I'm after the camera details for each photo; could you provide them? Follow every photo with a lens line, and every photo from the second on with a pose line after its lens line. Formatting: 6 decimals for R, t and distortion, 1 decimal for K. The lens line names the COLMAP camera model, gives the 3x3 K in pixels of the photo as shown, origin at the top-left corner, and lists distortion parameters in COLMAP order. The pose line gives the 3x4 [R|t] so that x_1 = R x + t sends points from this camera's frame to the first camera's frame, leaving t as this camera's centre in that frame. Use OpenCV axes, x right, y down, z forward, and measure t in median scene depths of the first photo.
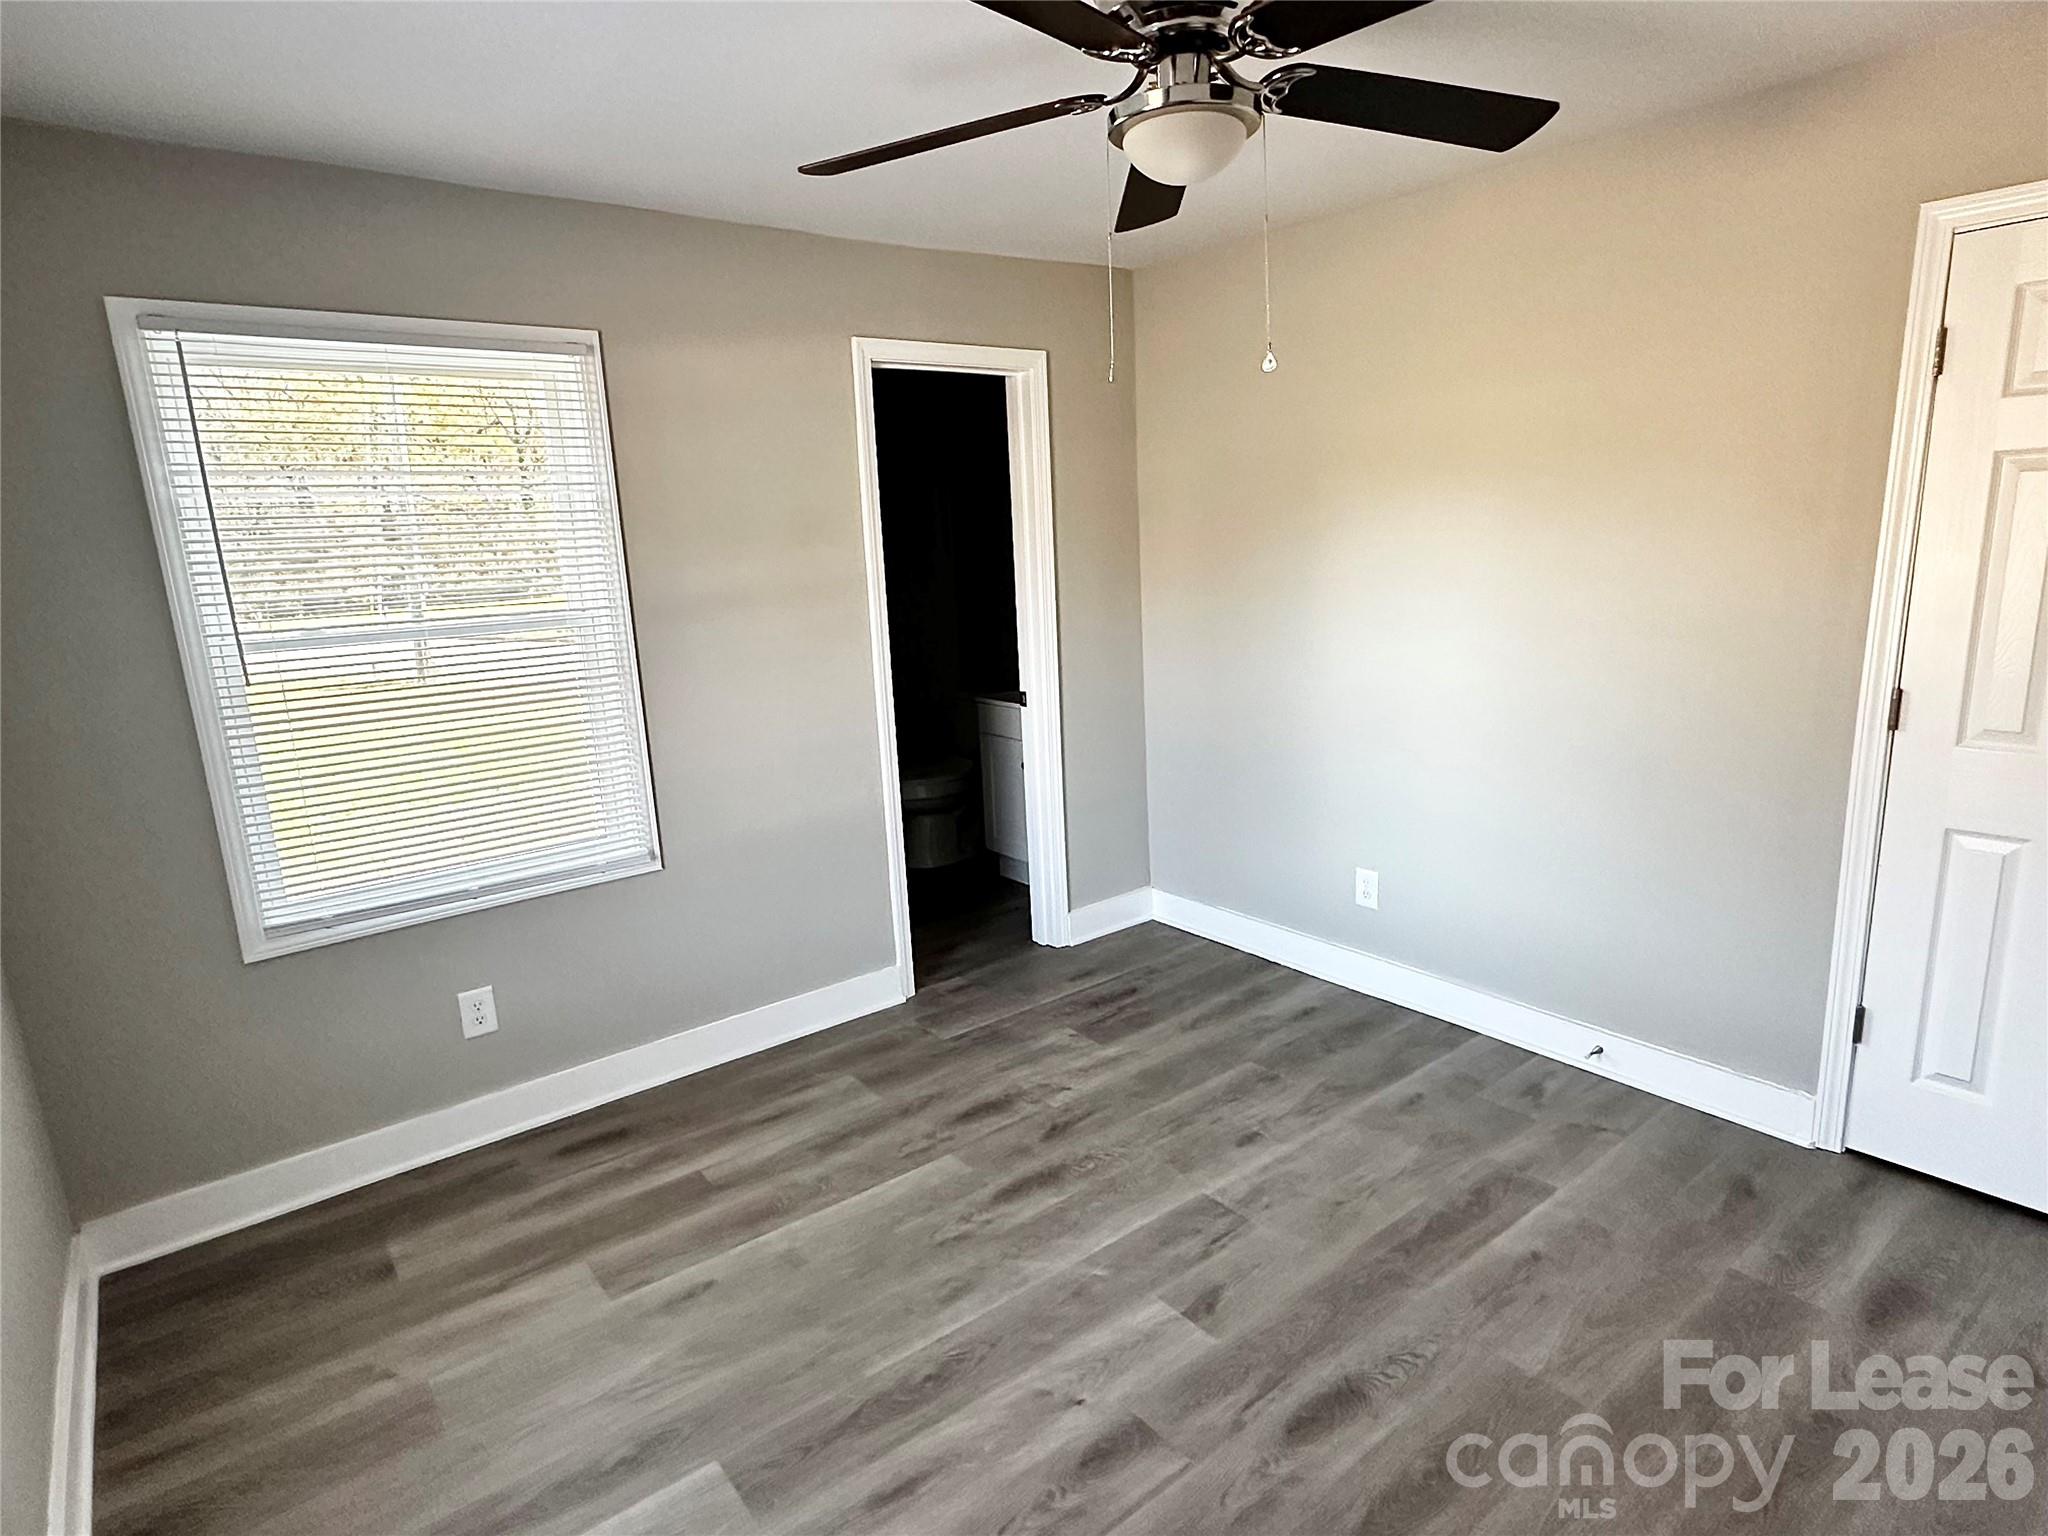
lens RADIAL K [[1125.3, 0, 1022.9], [0, 1125.3, 761.4], [0, 0, 1]] dist [0.005287, 0.002698]
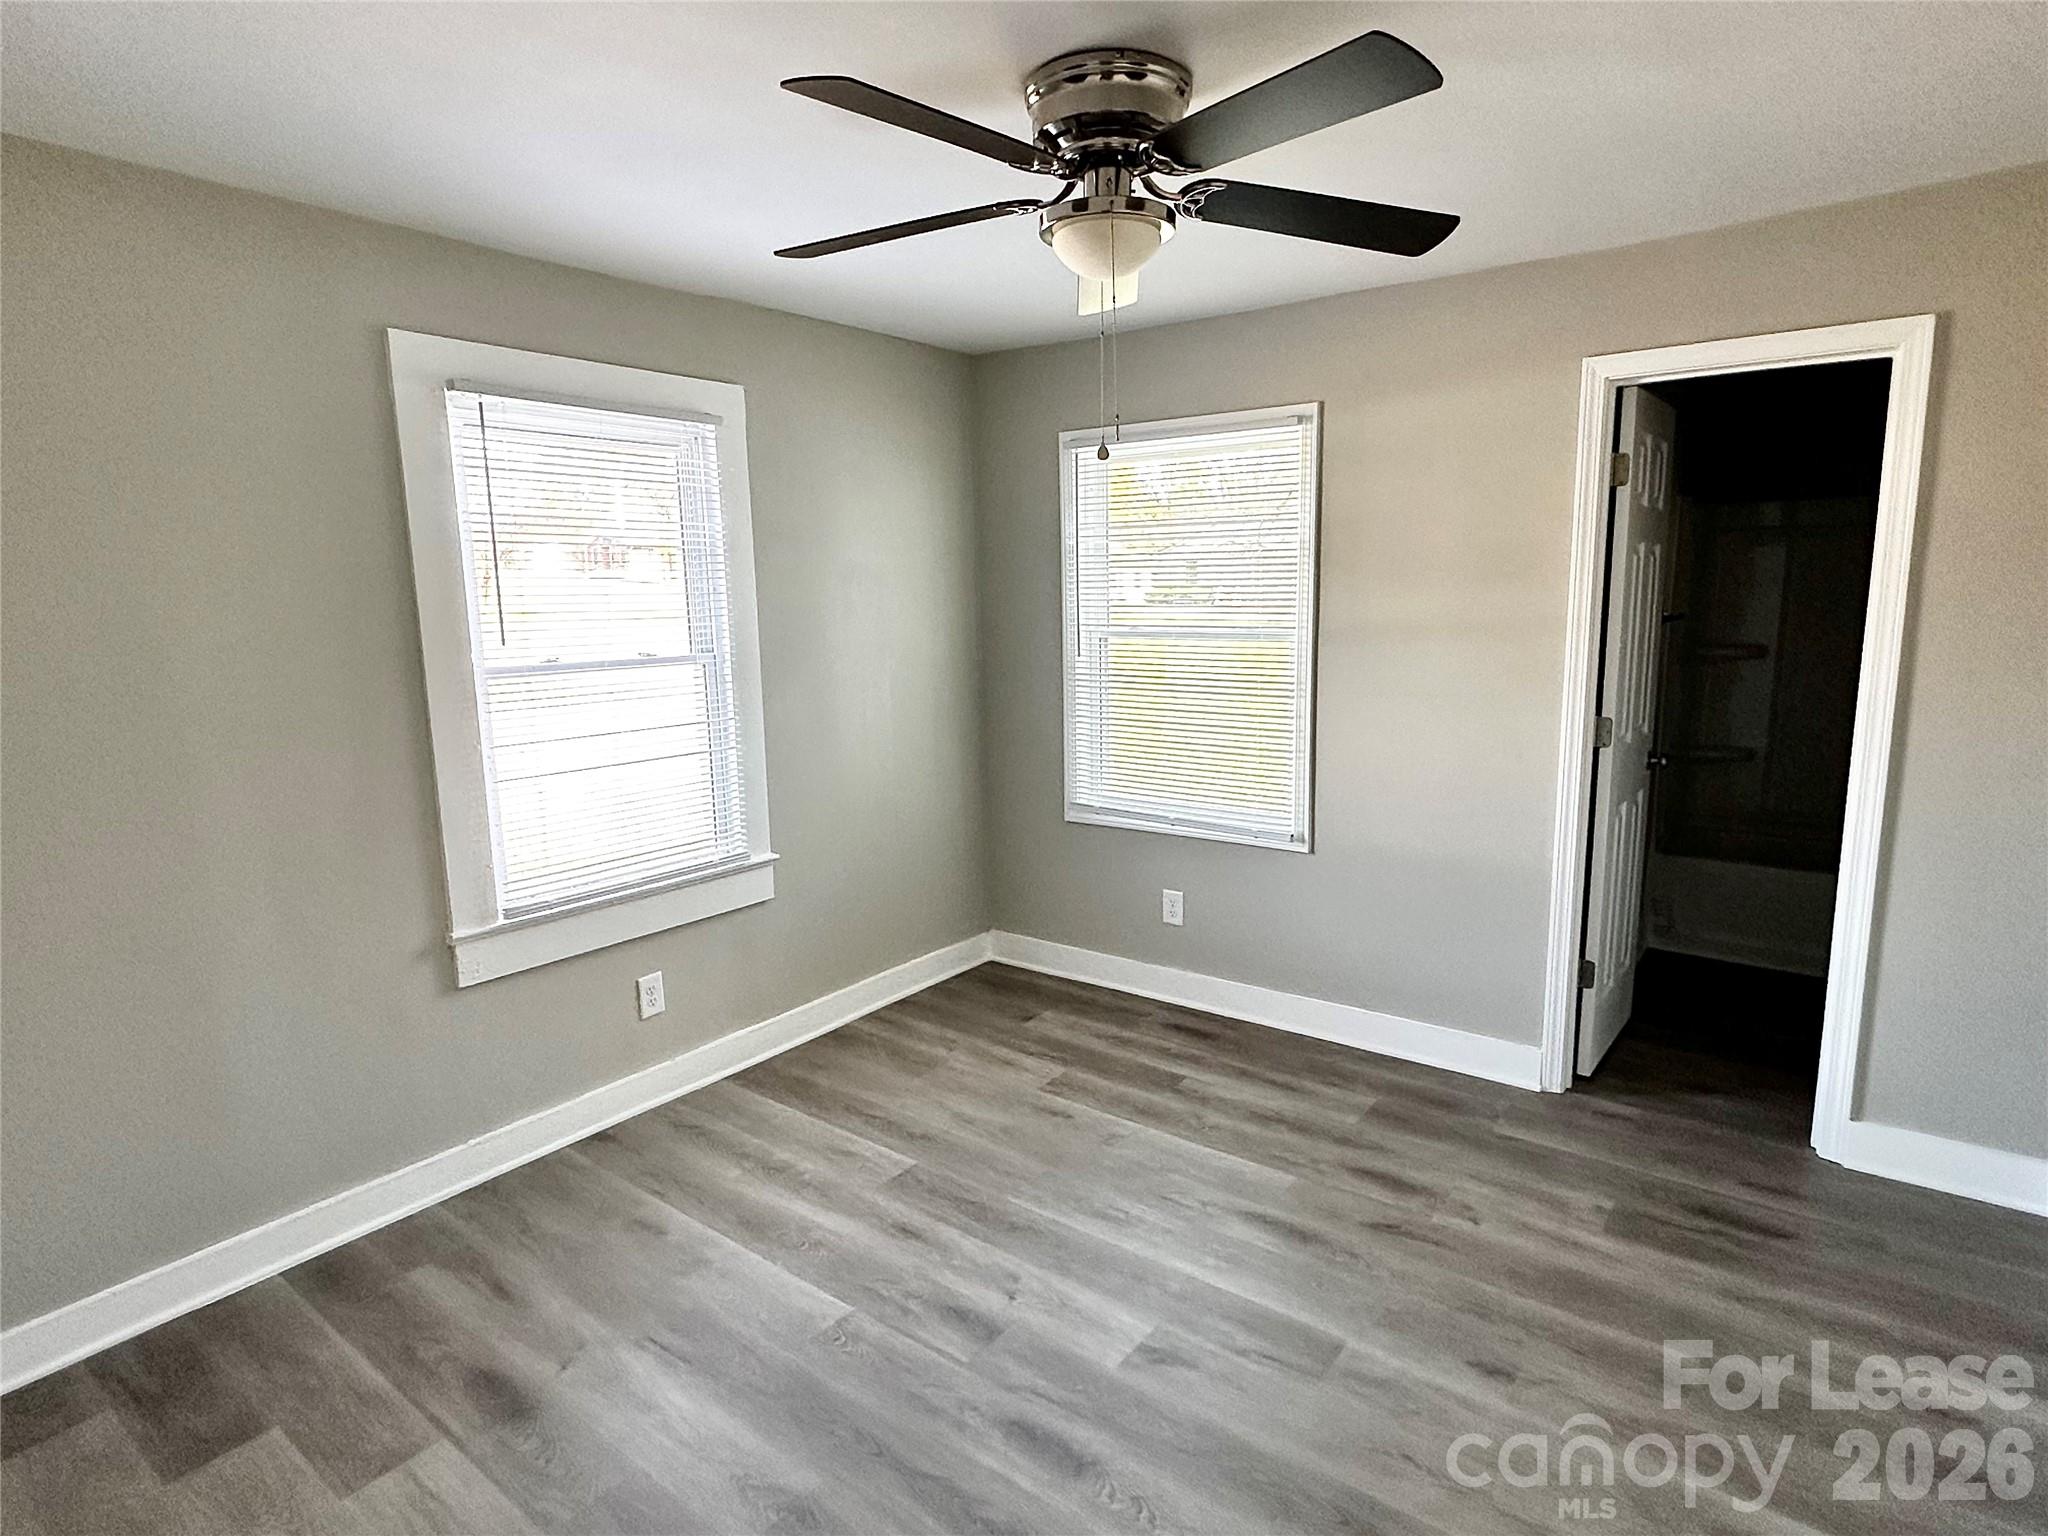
lens RADIAL K [[1125.3, 0, 1023.3], [0, 1125.3, 767.6], [0, 0, 1]] dist [0.005287, 0.002698]
pose [[0.248926, 0.193571, -0.948982, 0.846283], [-0.193474, 0.970013, 0.147112, -0.127616], [0.949001, 0.146984, 0.278912, 0.457470]]
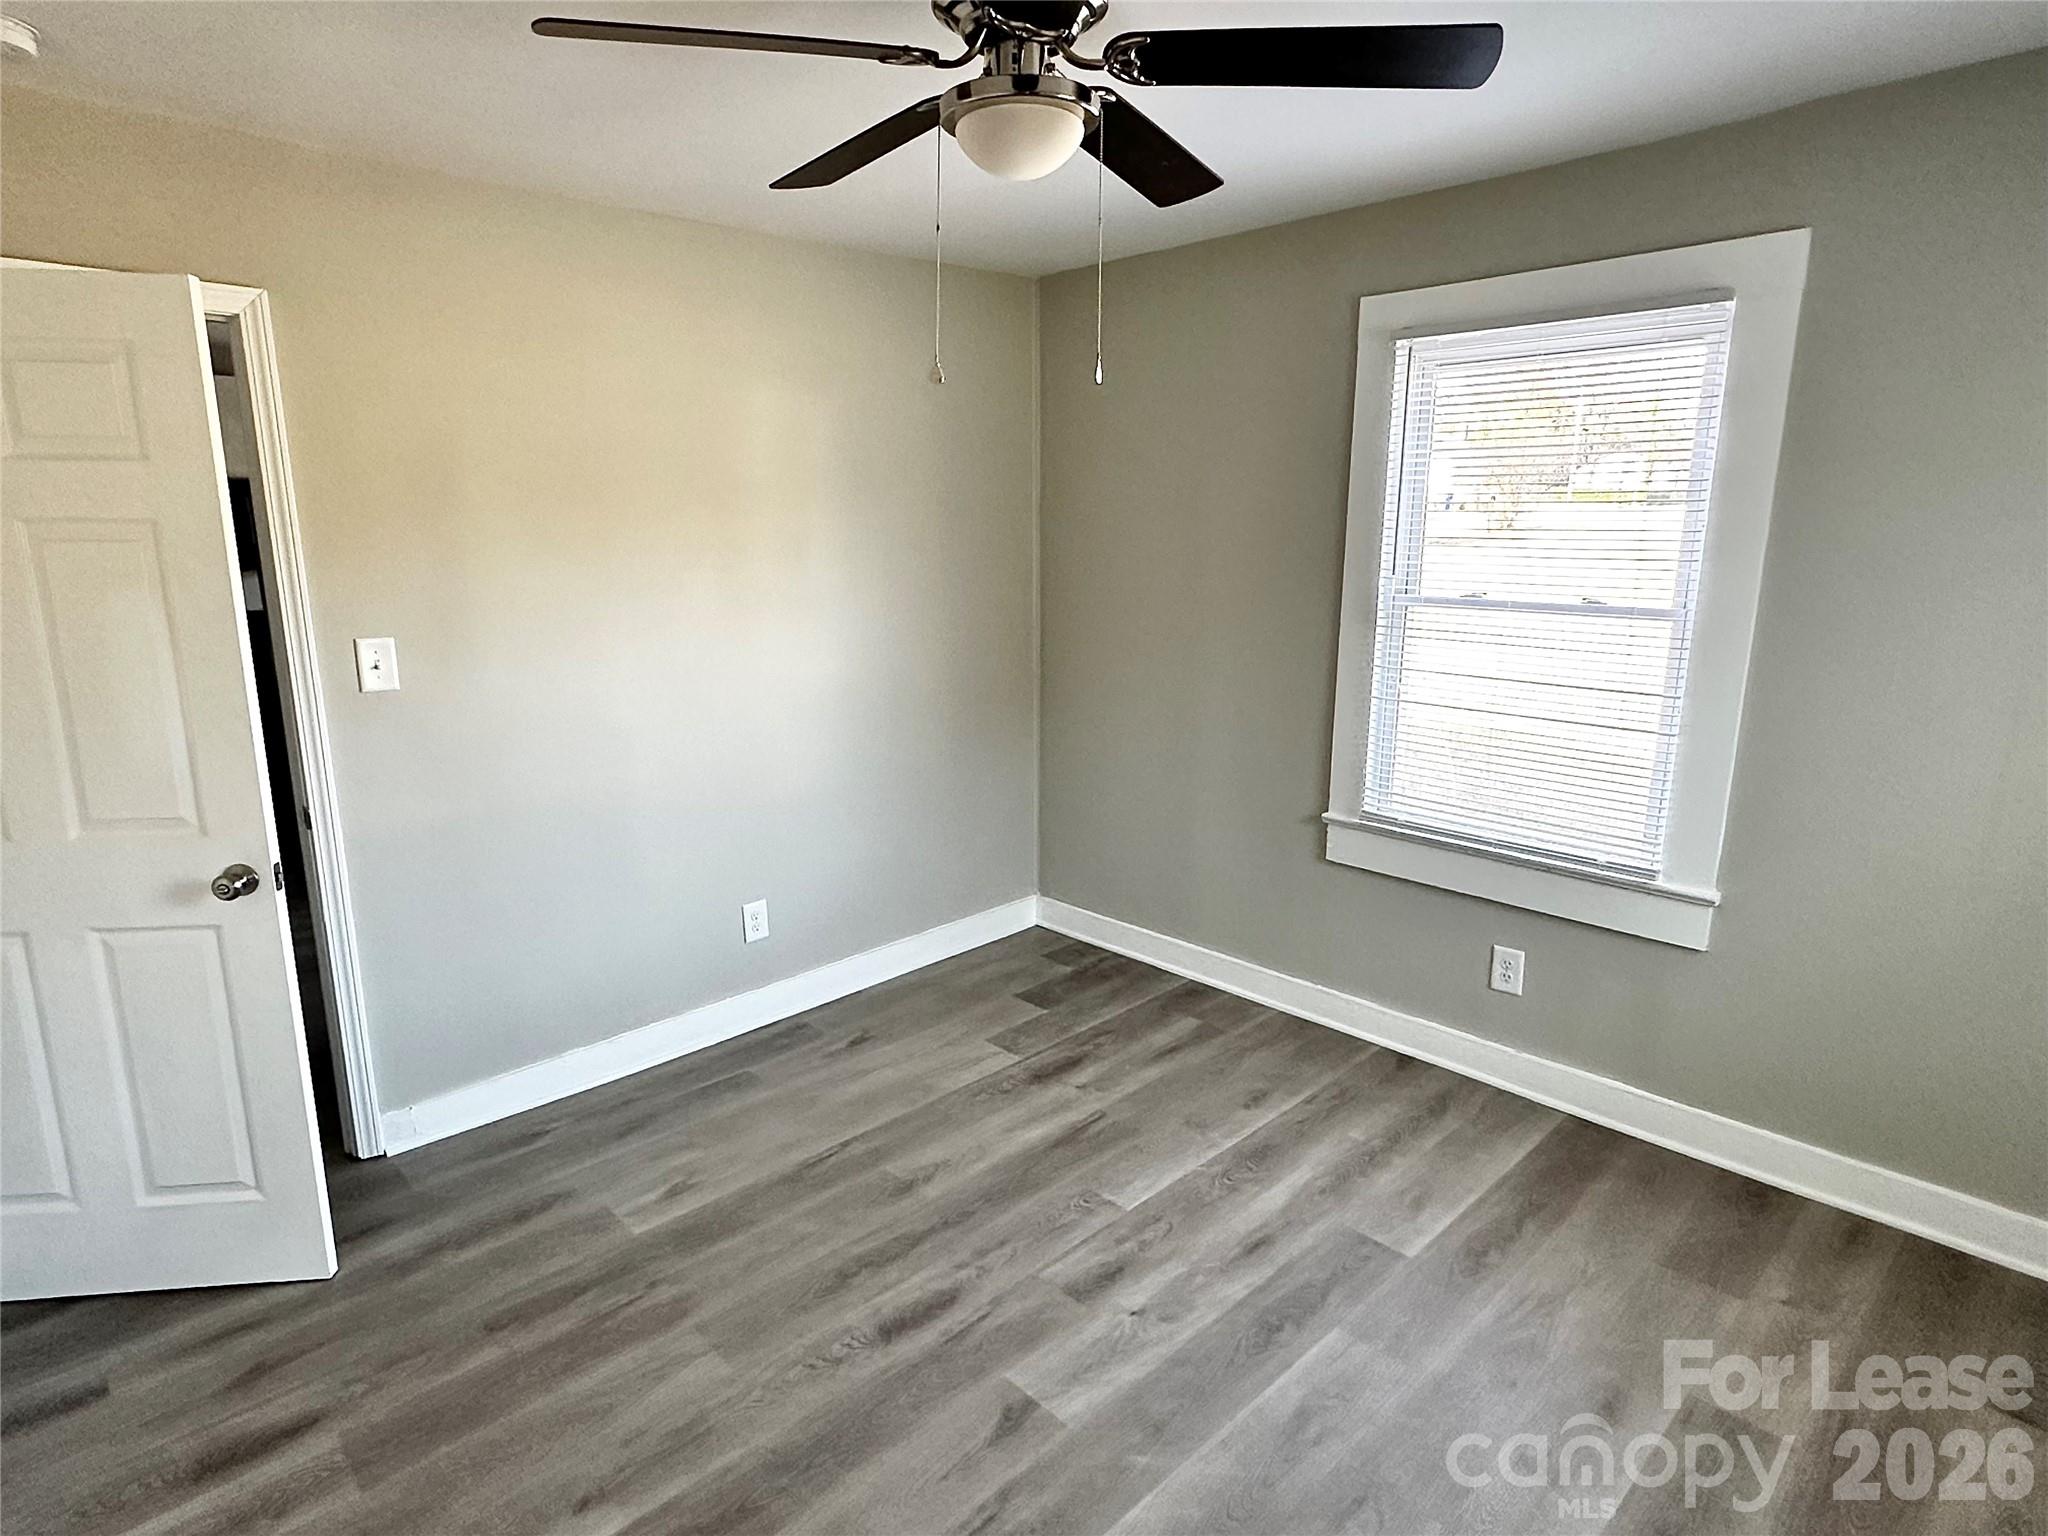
lens RADIAL K [[1125.3, 0, 1013.9], [0, 1125.3, 768.5], [0, 0, 1]] dist [0.005287, 0.002698]
pose [[-0.994959, 0.068454, -0.073284, 0.165076], [0.031729, 0.908127, 0.417490, -0.305815], [0.095130, 0.413060, -0.905722, 1.378397]]
